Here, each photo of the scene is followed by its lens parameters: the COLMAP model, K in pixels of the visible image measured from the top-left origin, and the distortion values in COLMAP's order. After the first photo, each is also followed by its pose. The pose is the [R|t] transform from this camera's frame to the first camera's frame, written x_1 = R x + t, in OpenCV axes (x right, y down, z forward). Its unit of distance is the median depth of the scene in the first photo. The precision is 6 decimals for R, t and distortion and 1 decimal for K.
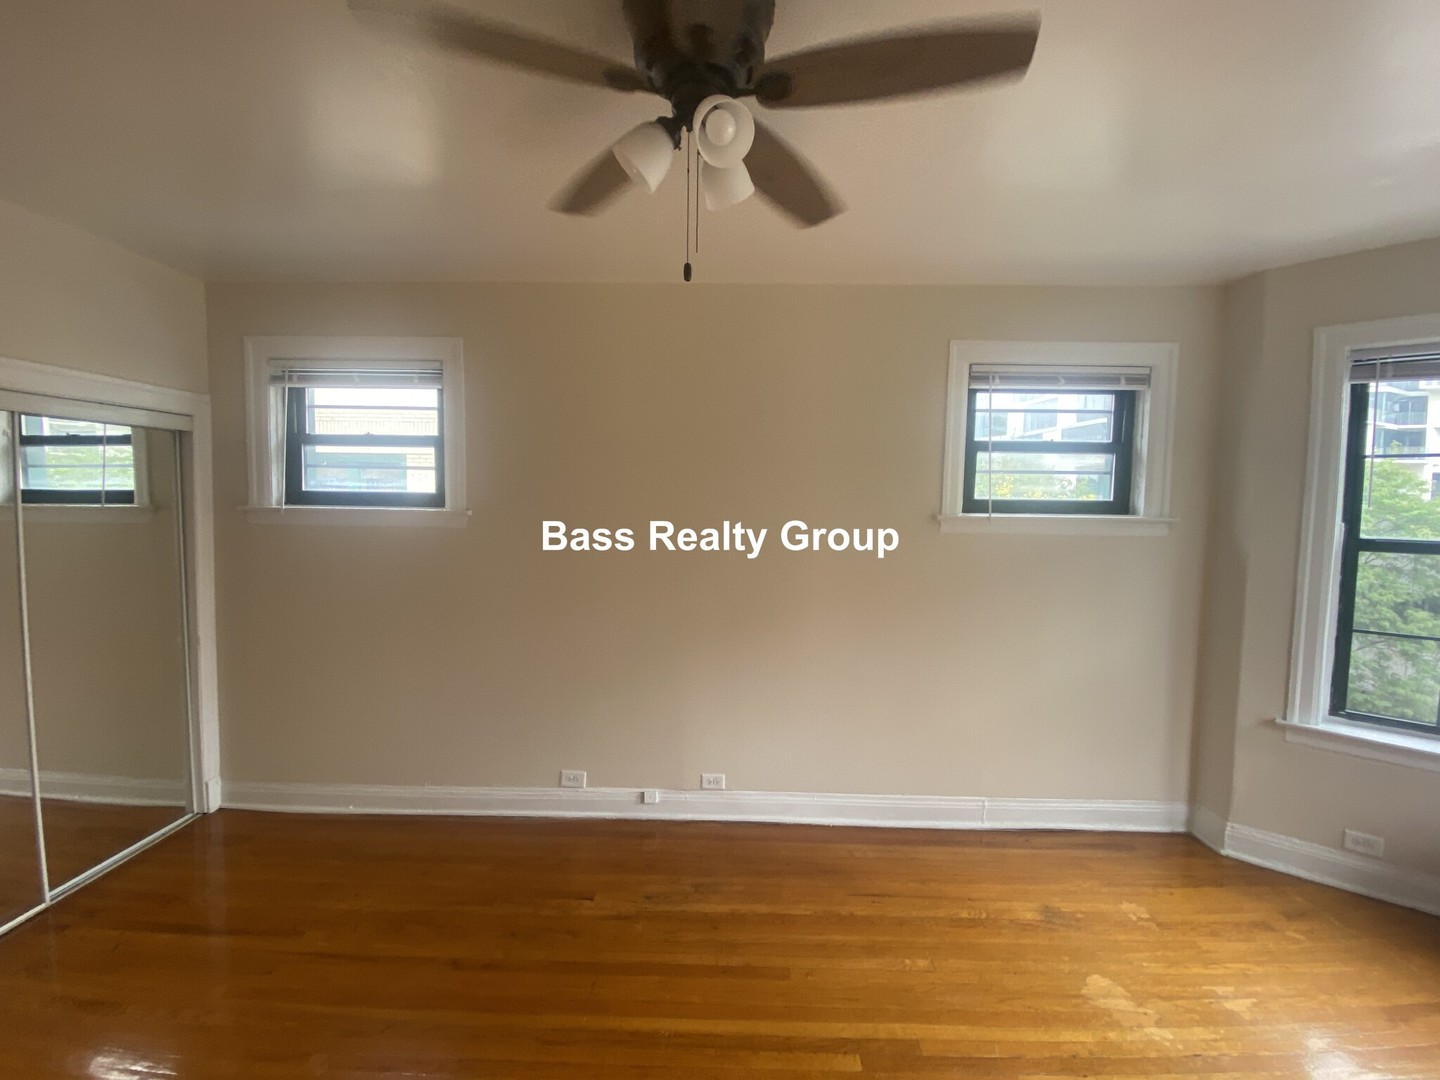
lens RADIAL K [[622.9, 0, 712.9], [0, 622.9, 536.1], [0, 0, 1]] dist [0.018611, -0.018736]
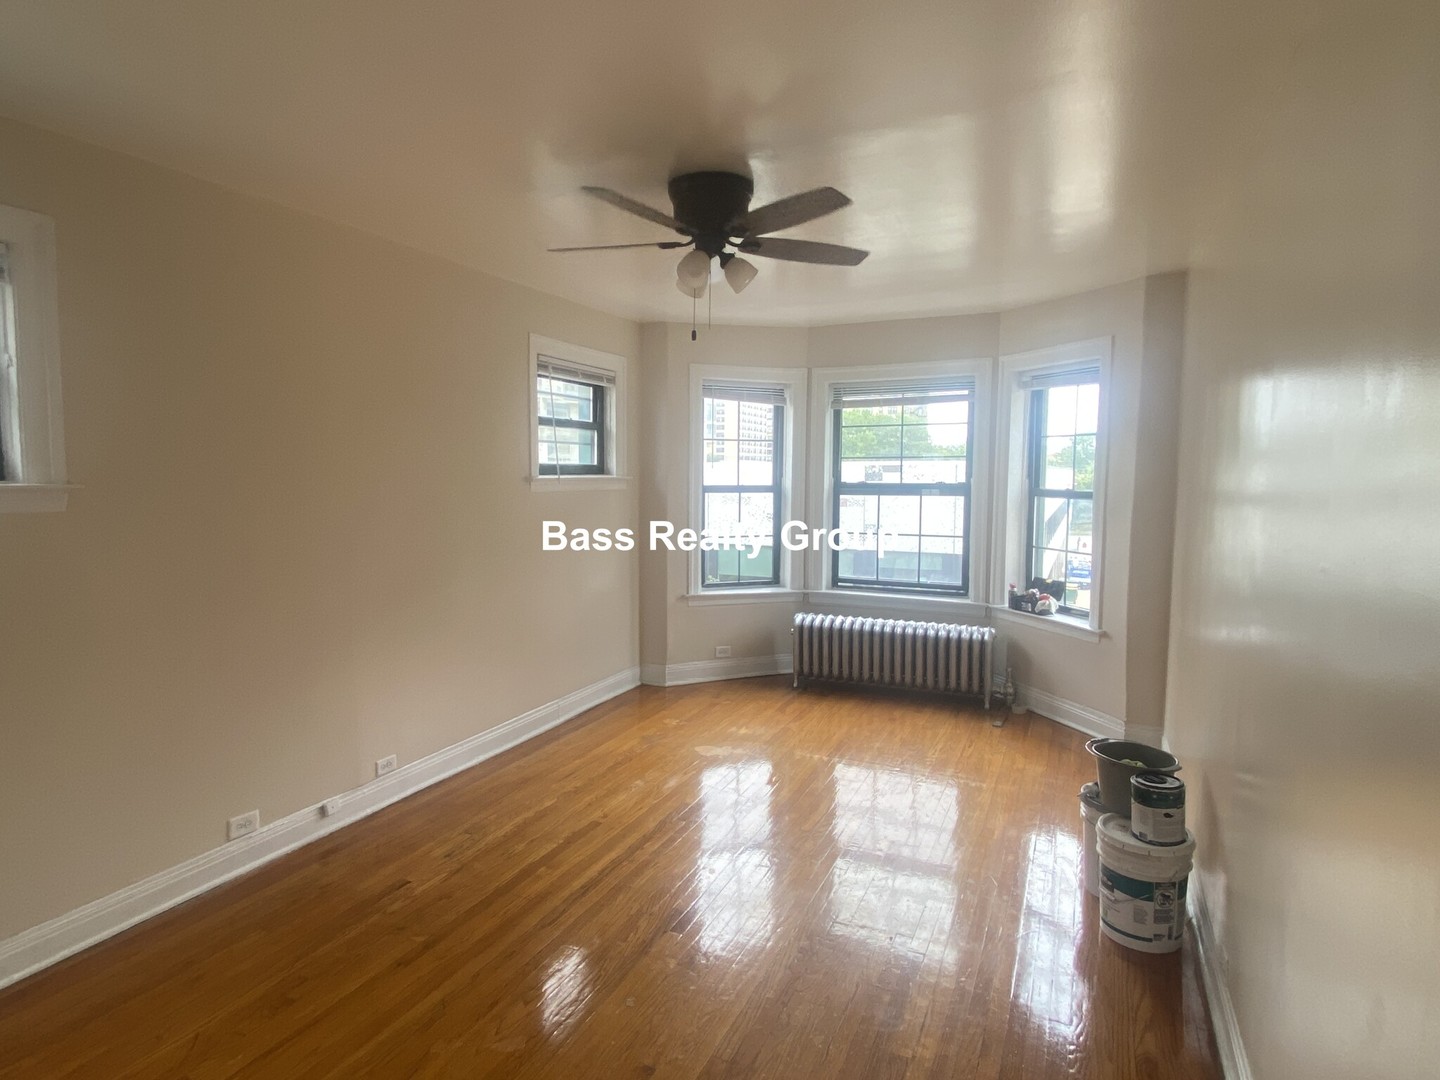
lens RADIAL K [[795.3, 0, 711.9], [0, 795.3, 538.7], [0, 0, 1]] dist [0.059881, -0.070285]
pose [[0.408590, -0.091312, 0.908139, -0.902636], [0.055544, 0.995626, 0.075119, -0.012009], [-0.911026, 0.019749, 0.411875, 0.044629]]
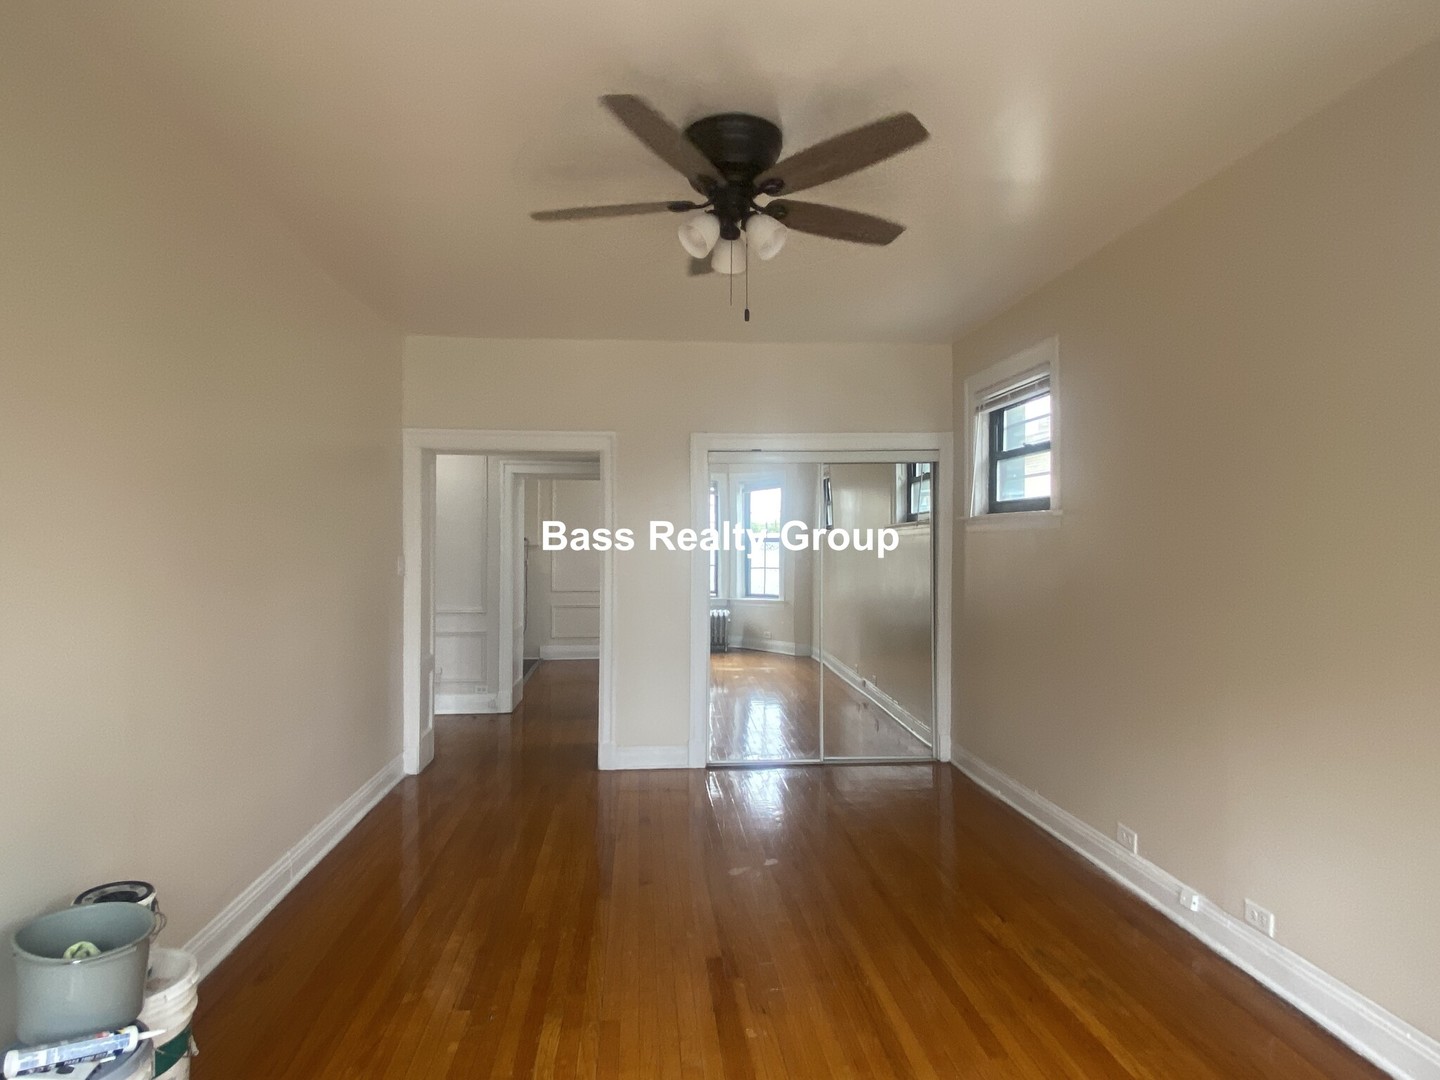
lens RADIAL K [[802.9, 0, 721.0], [0, 802.9, 533.3], [0, 0, 1]] dist [0.109905, -0.056674]
pose [[0.132115, -0.023679, -0.990951, 0.802312], [-0.058586, 0.997780, -0.031653, 0.066419], [0.989501, 0.062238, 0.130435, 0.334913]]
